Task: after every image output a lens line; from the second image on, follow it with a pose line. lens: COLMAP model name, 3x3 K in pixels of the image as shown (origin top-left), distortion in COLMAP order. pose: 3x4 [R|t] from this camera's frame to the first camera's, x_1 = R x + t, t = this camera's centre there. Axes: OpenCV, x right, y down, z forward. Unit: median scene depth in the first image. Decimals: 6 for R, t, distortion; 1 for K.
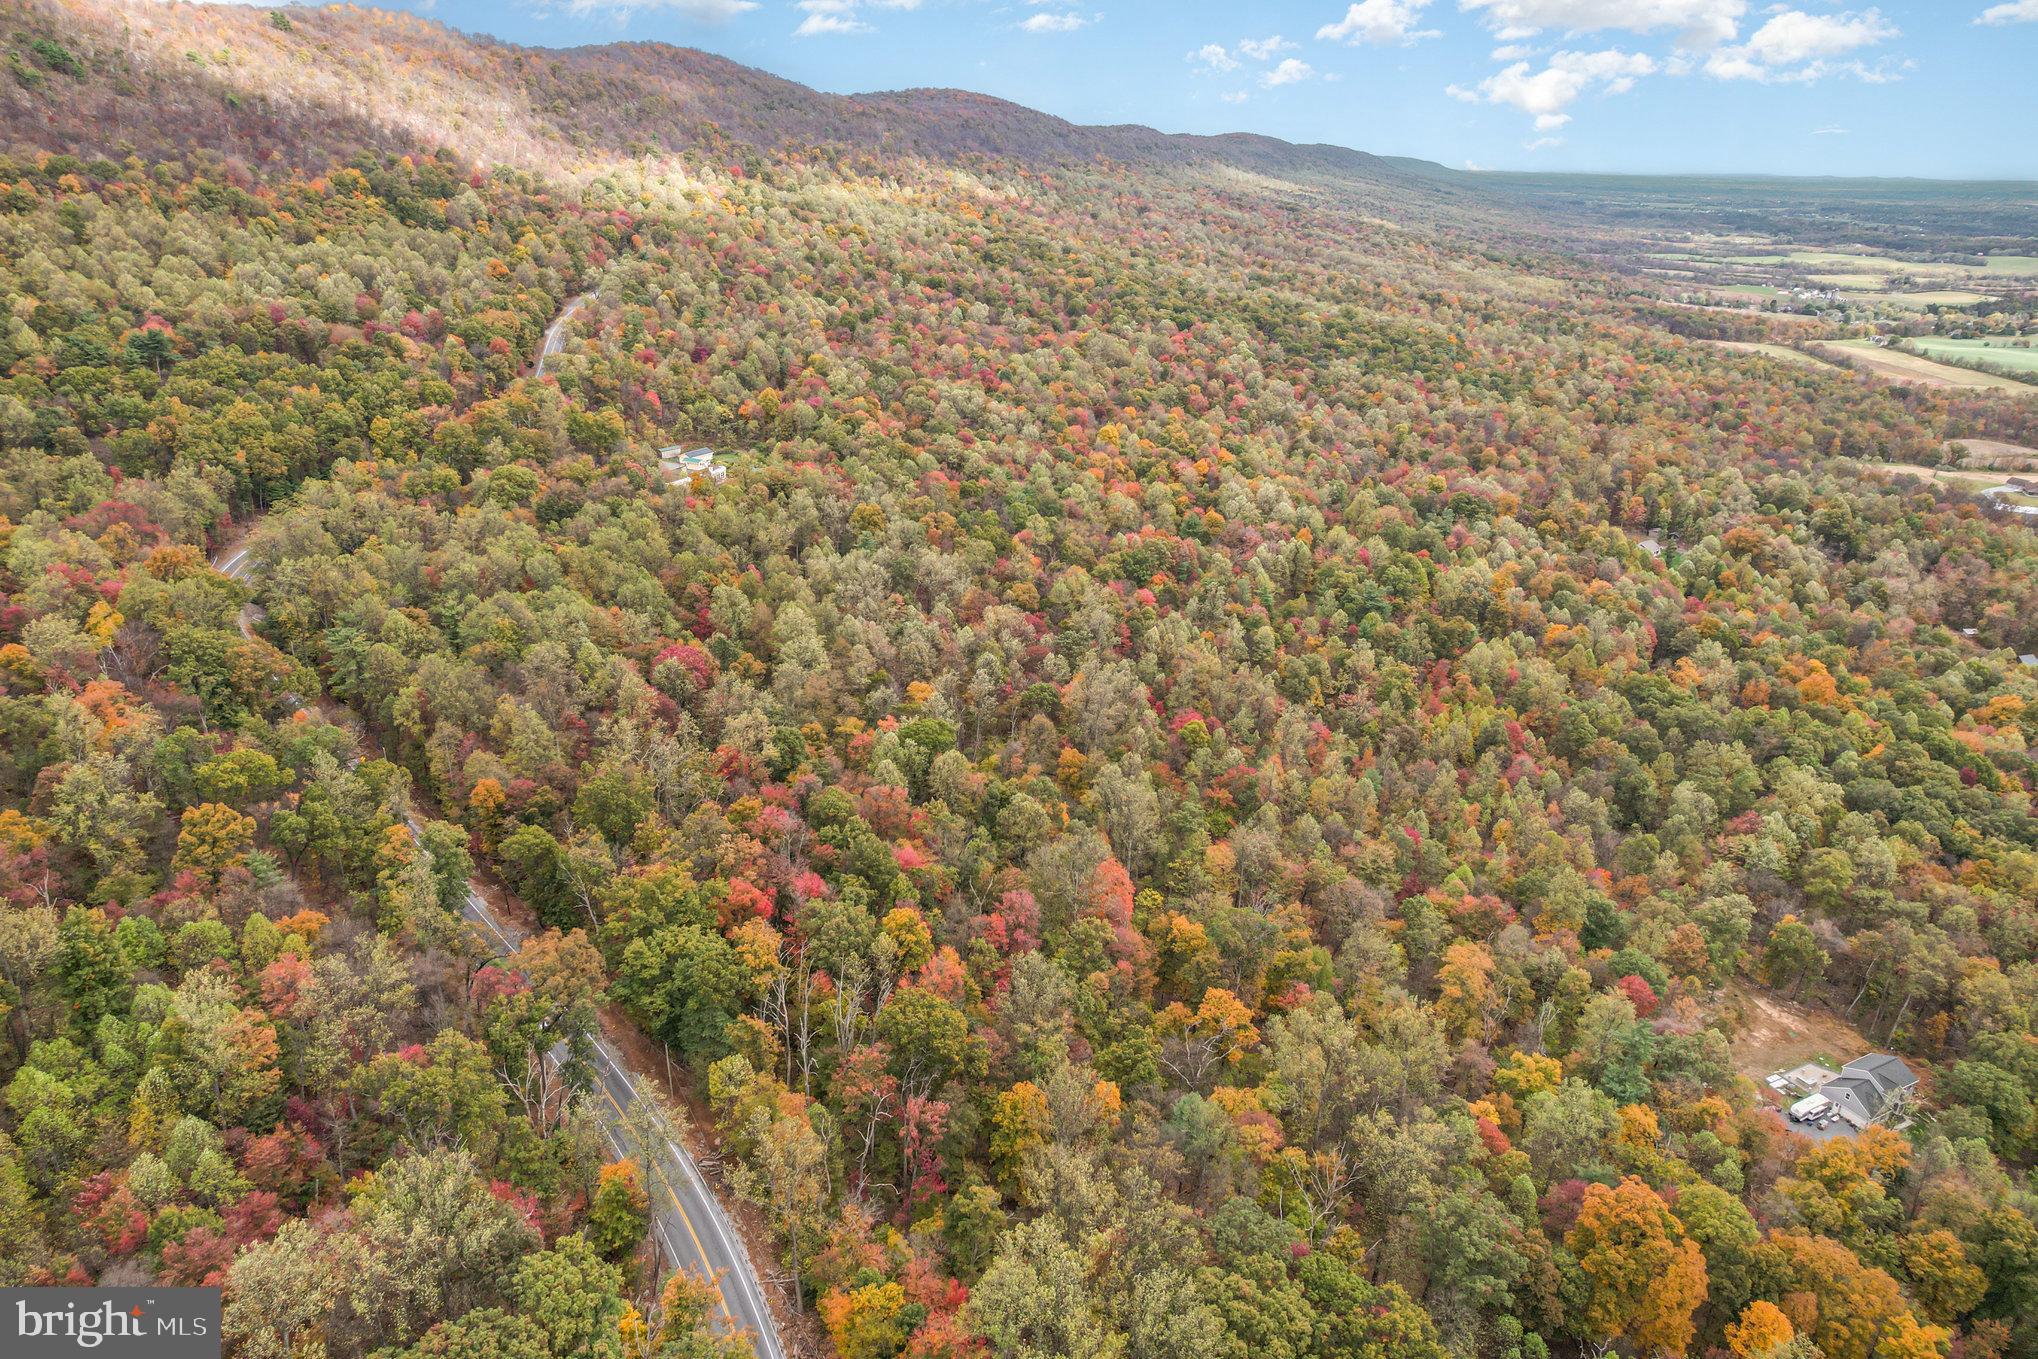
lens RADIAL K [[1317.8, 0, 1014.0], [0, 1317.8, 680.4], [0, 0, 1]] dist [-0.075713, 0.076168]
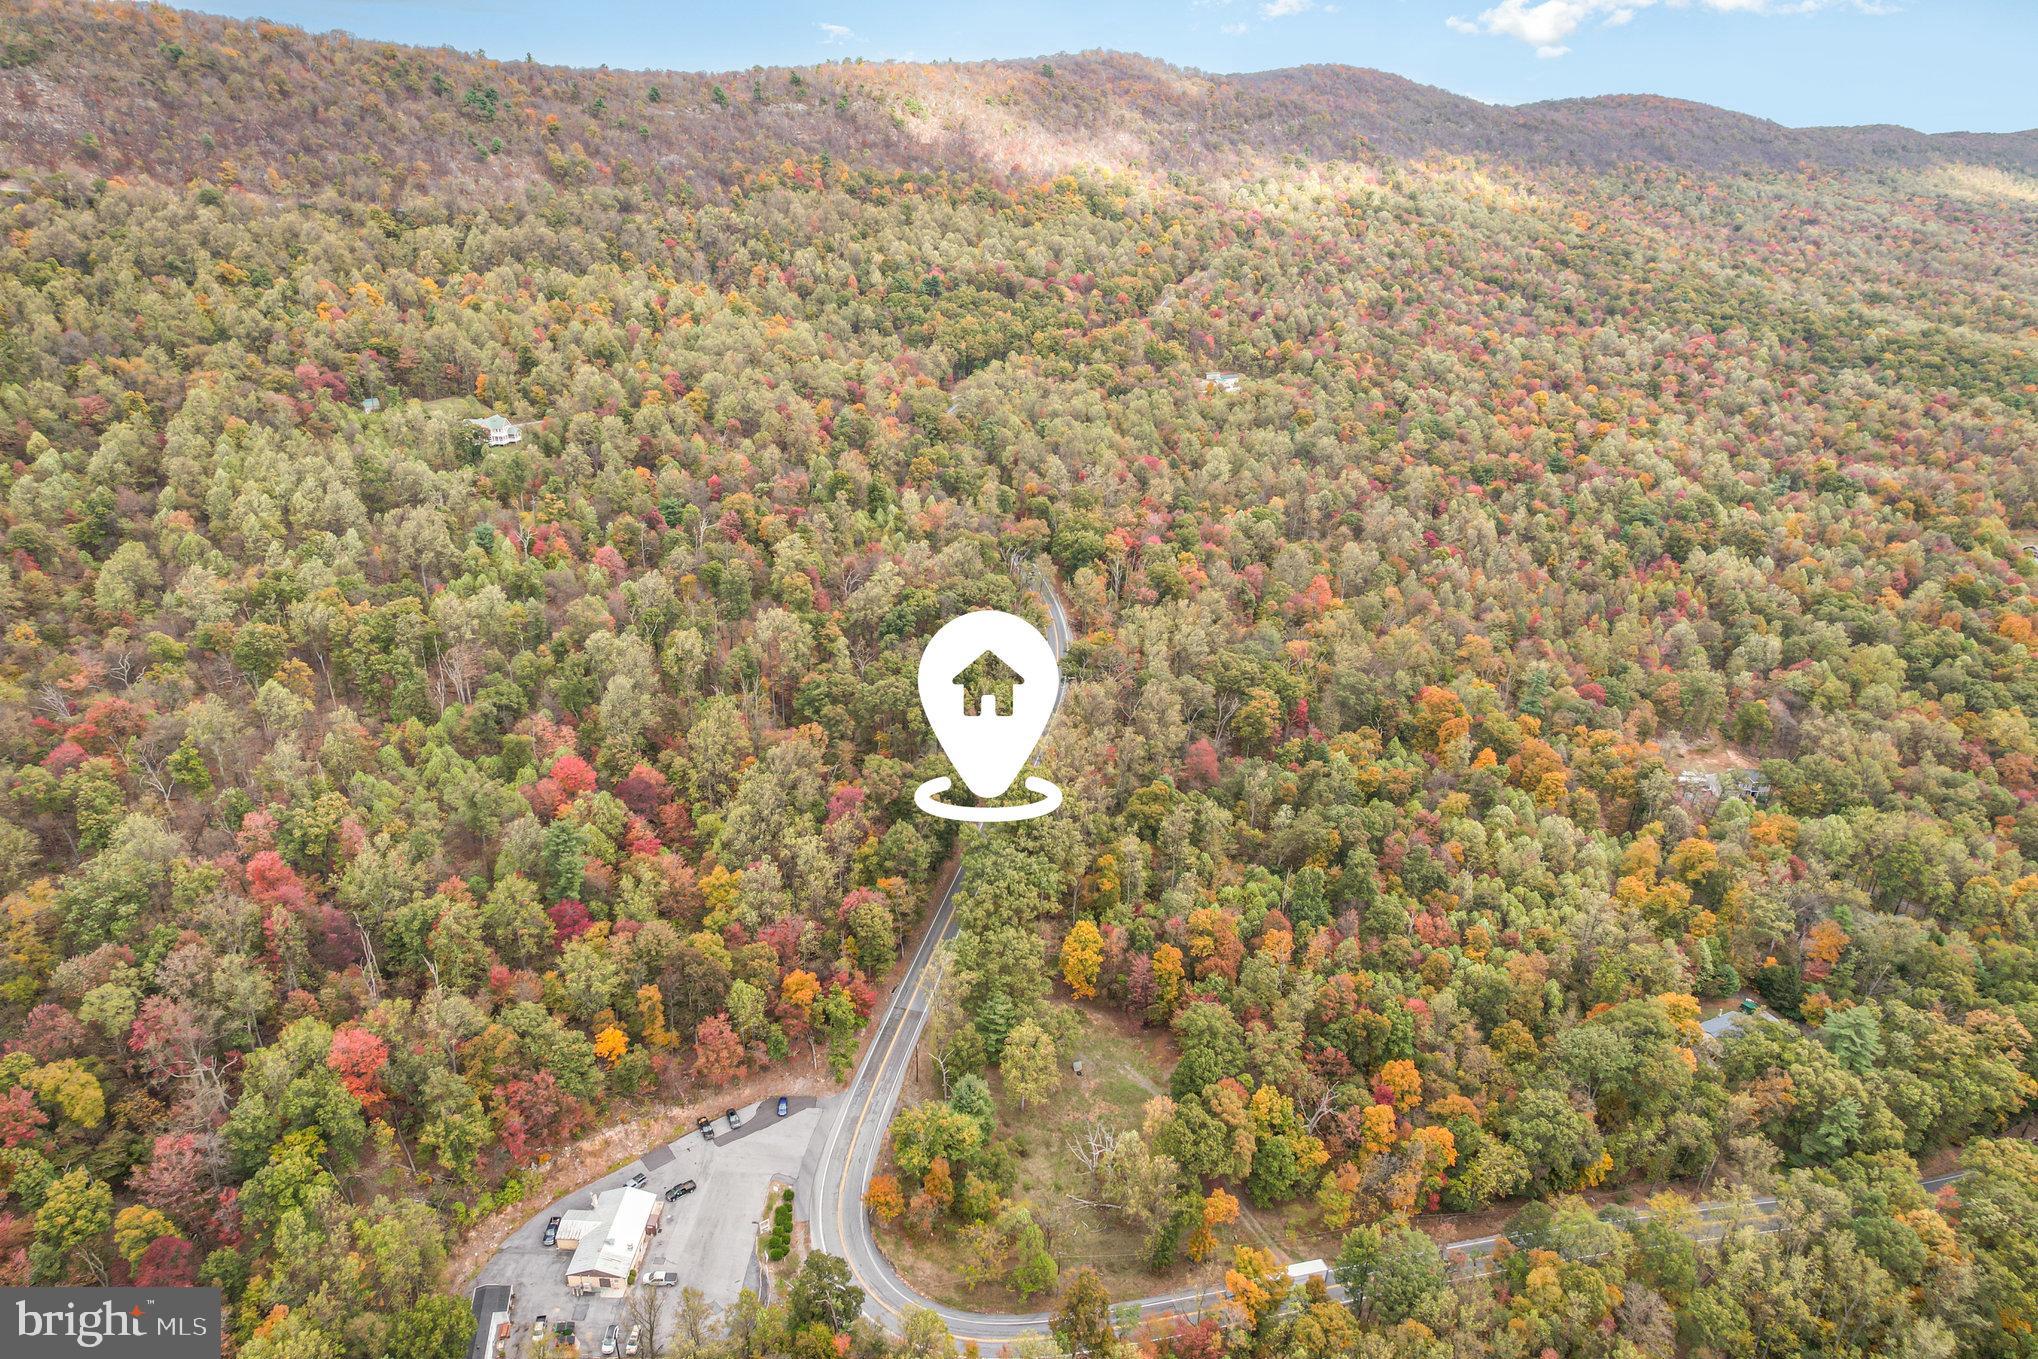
lens RADIAL K [[1317.8, 0, 1014.0], [0, 1317.8, 680.4], [0, 0, 1]] dist [-0.075713, 0.076168]
pose [[0.871981, 0.187151, -0.452354, 0.330131], [-0.183958, 0.981584, 0.051501, 0.155695], [0.453662, 0.038306, 0.890350, -0.504821]]
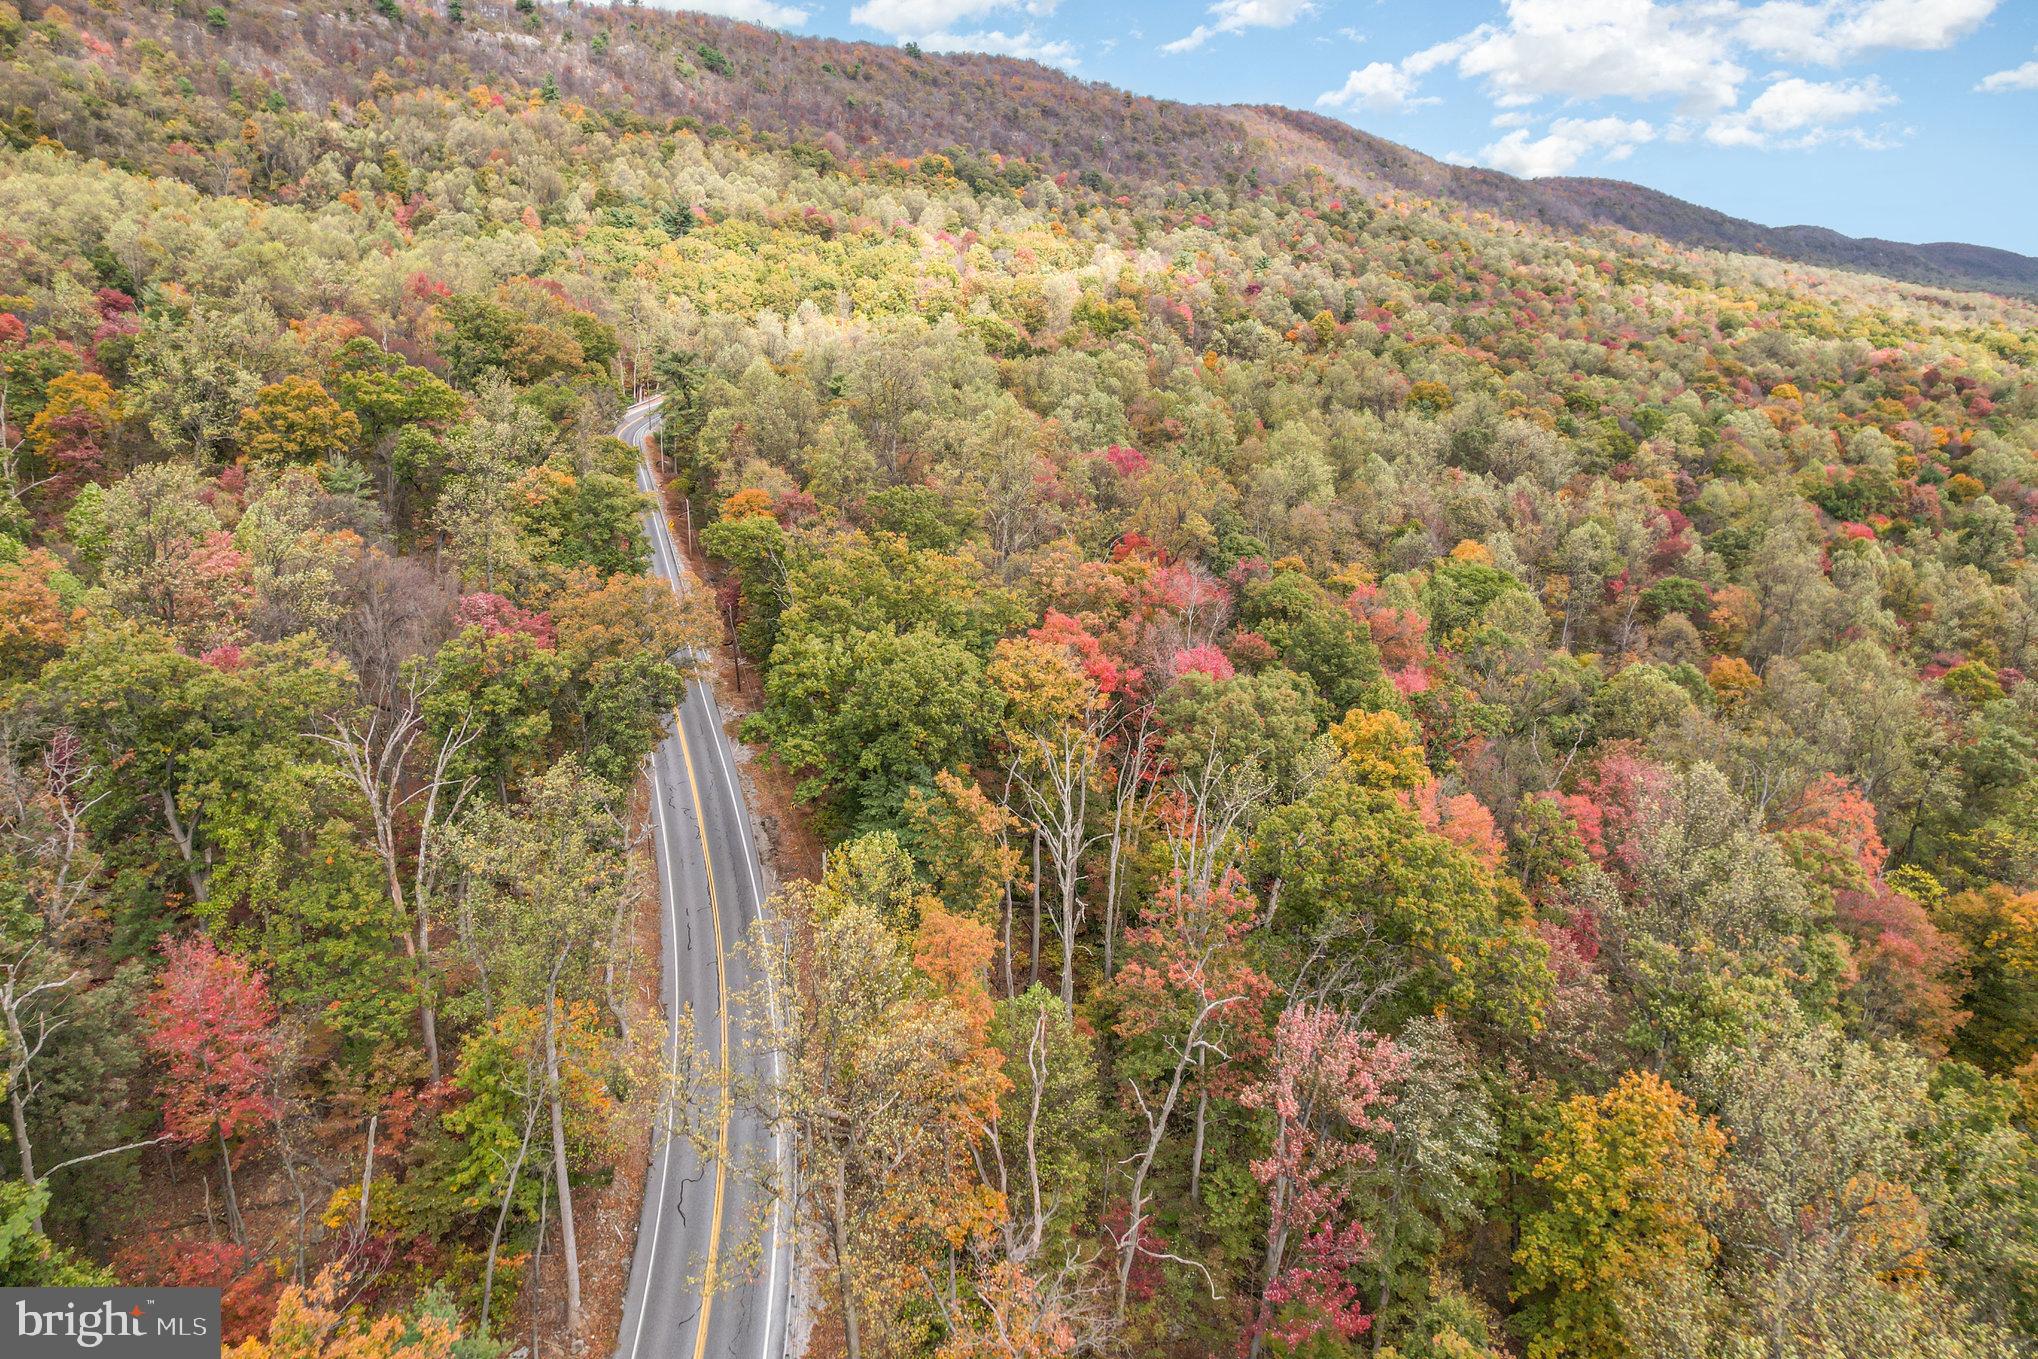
lens RADIAL K [[1317.8, 0, 1014.0], [0, 1317.8, 680.4], [0, 0, 1]] dist [-0.075713, 0.076168]
pose [[0.906175, 0.111136, -0.408040, -0.006704], [-0.150601, 0.986403, -0.065793, 0.103507], [0.395180, 0.121071, 0.910590, 0.252187]]
